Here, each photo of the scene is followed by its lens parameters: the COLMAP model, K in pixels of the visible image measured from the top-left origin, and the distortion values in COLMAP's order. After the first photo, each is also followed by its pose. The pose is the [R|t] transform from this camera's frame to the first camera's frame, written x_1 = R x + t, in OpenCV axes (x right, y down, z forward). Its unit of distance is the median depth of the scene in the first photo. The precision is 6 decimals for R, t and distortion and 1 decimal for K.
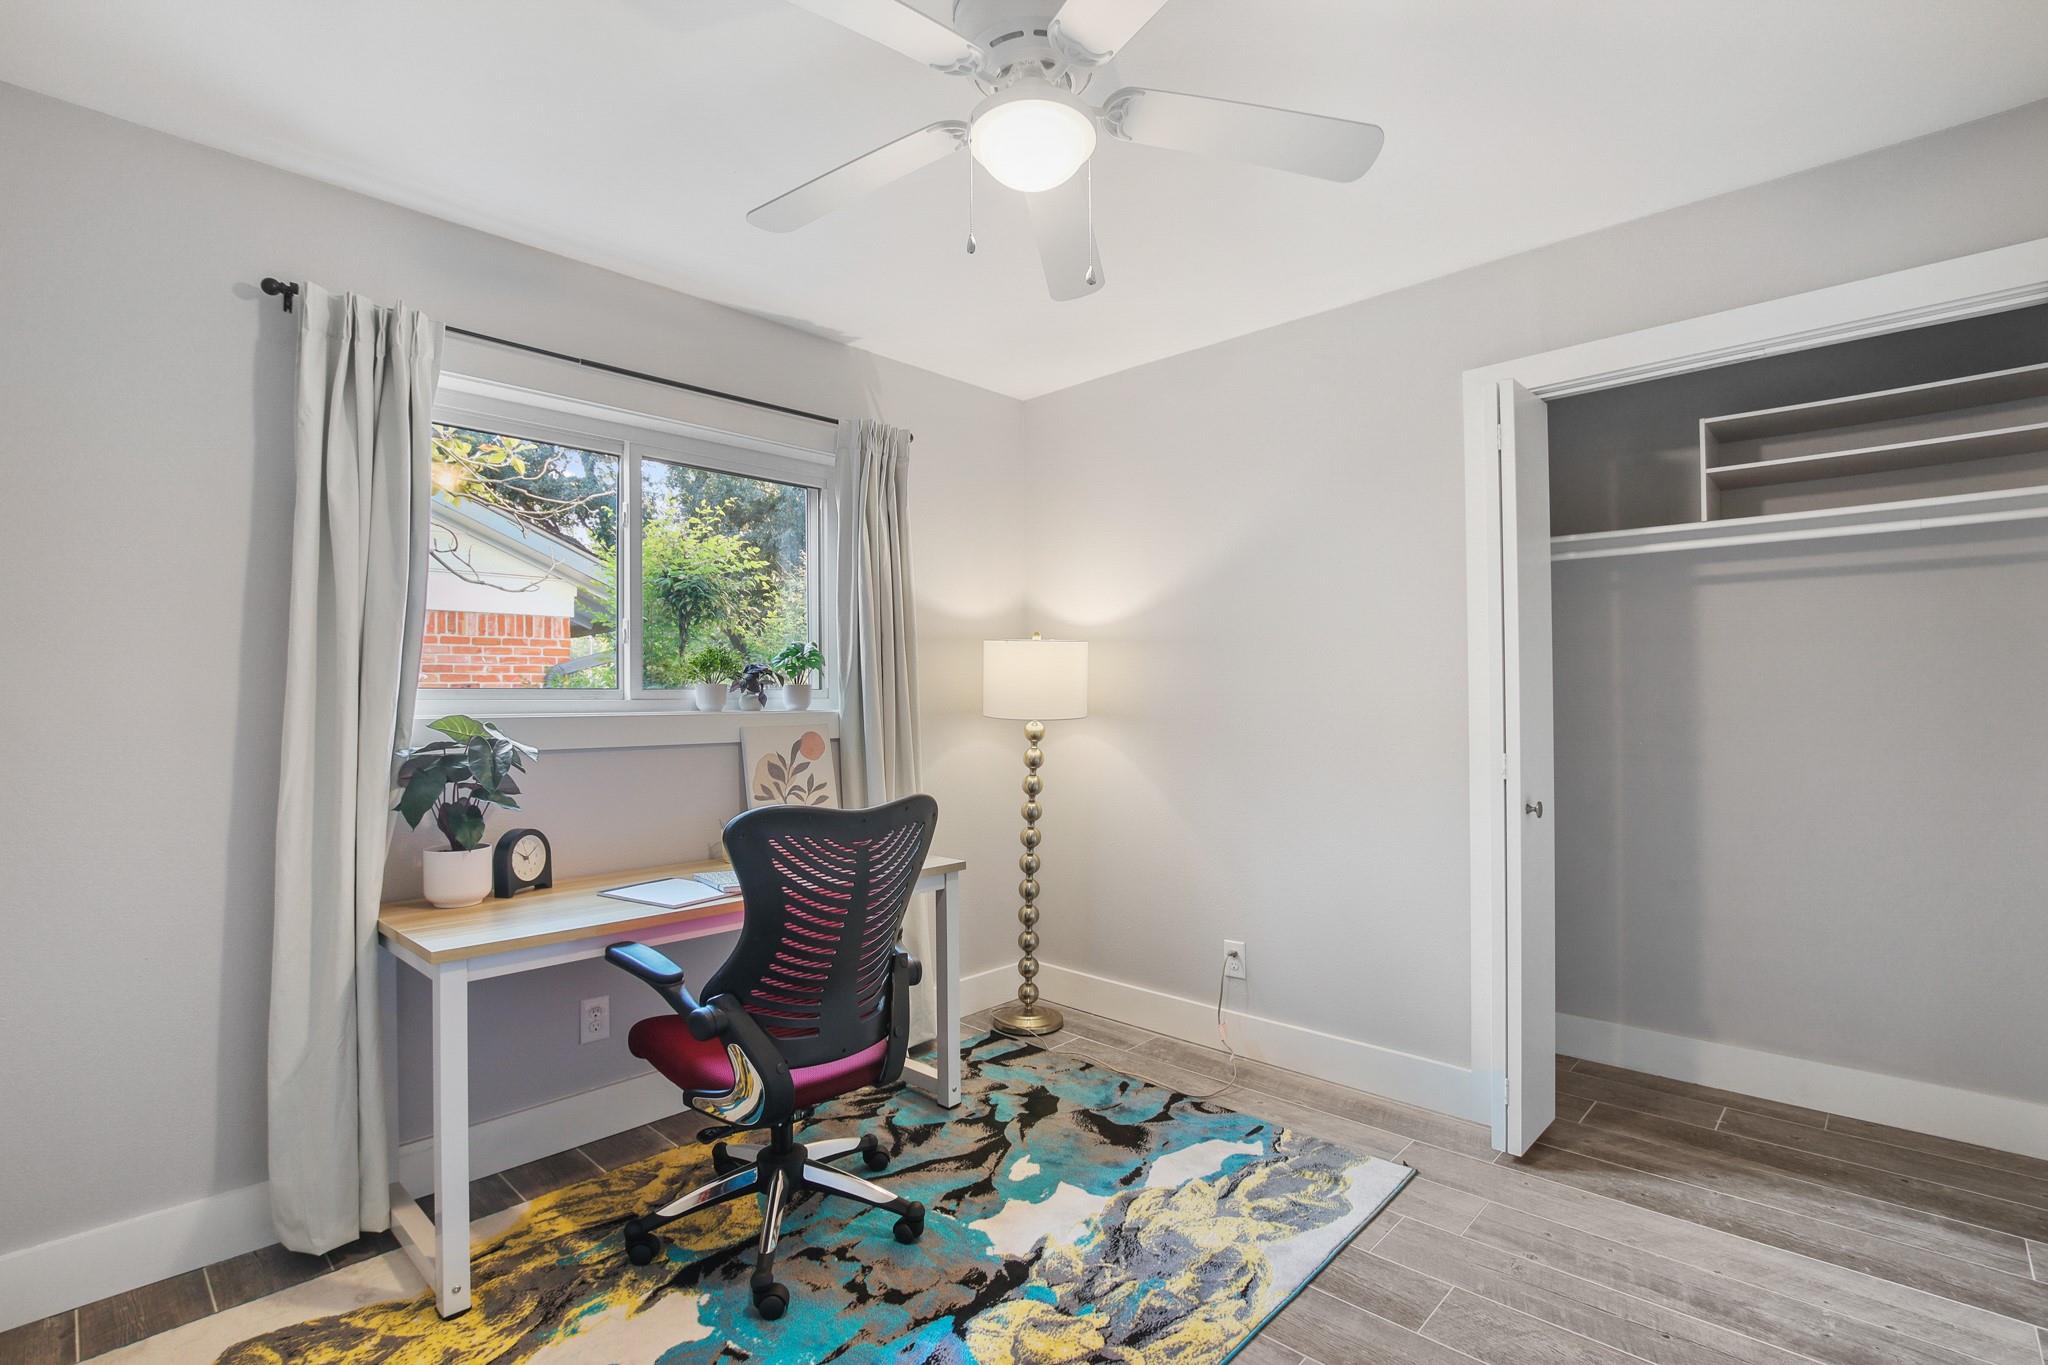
lens RADIAL K [[962.0, 0, 1029.4], [0, 962.0, 688.1], [0, 0, 1]] dist [-0.032421, 0.004289]
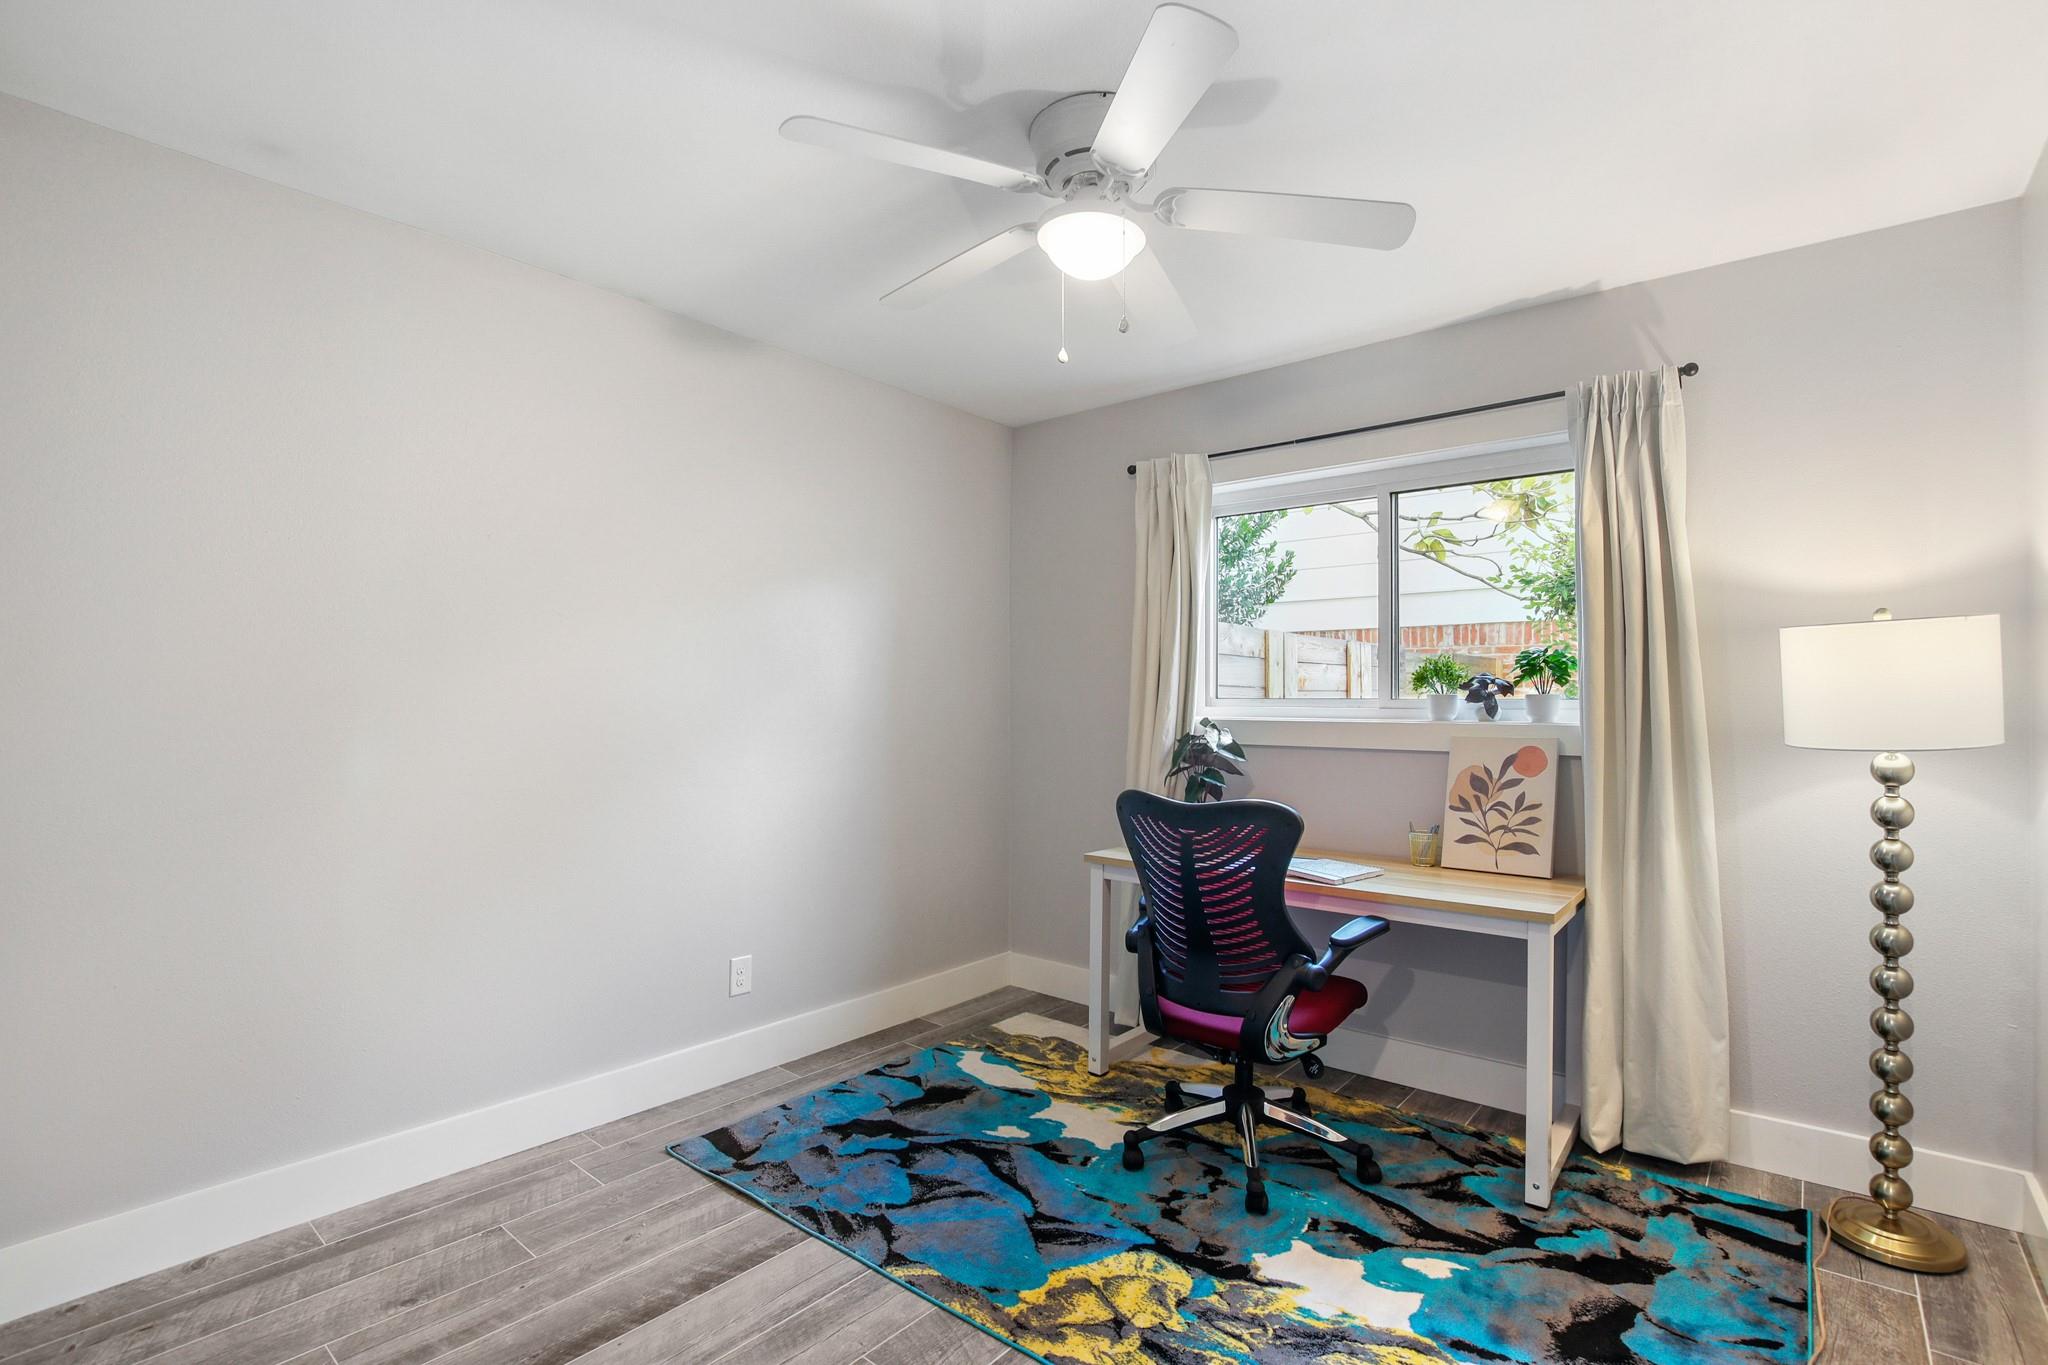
lens RADIAL K [[962.0, 0, 1027.3], [0, 962.0, 688.5], [0, 0, 1]] dist [-0.032421, 0.004289]
pose [[0.046864, -0.006571, -0.998880, 0.736392], [0.009031, 0.999940, -0.006154, -0.009062], [0.998860, -0.008732, 0.046920, 0.539736]]
